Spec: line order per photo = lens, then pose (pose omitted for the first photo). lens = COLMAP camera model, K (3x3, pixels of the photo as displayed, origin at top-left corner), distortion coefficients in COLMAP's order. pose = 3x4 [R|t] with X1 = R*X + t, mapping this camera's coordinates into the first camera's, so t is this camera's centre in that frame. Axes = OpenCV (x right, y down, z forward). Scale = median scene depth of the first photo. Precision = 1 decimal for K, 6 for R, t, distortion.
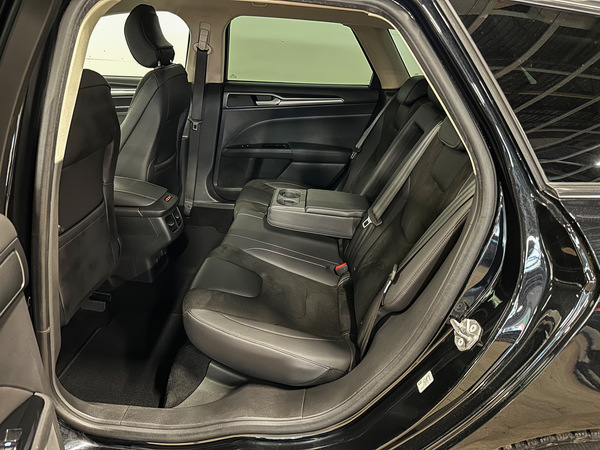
lens RADIAL K [[412.0, 0, 300.0], [0, 412.0, 236.3], [0, 0, 1]] dist [0.003249, -0.001227]
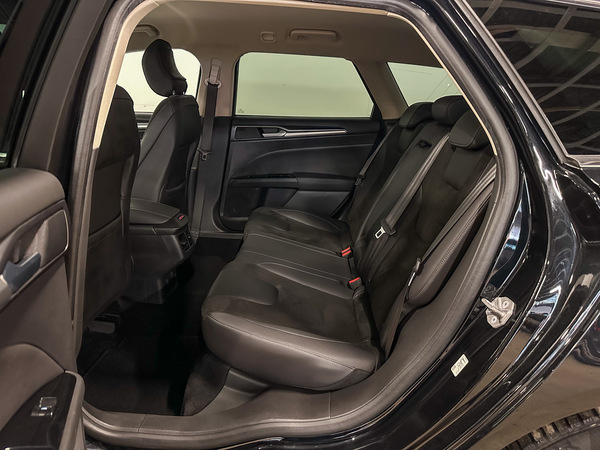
lens RADIAL K [[412.0, 0, 300.0], [0, 412.0, 236.3], [0, 0, 1]] dist [0.003249, -0.001227]
pose [[0.999730, -0.015984, 0.016894, -0.053637], [0.017989, 0.991851, -0.126130, 0.100993], [-0.014740, 0.126400, 0.991870, -0.002965]]
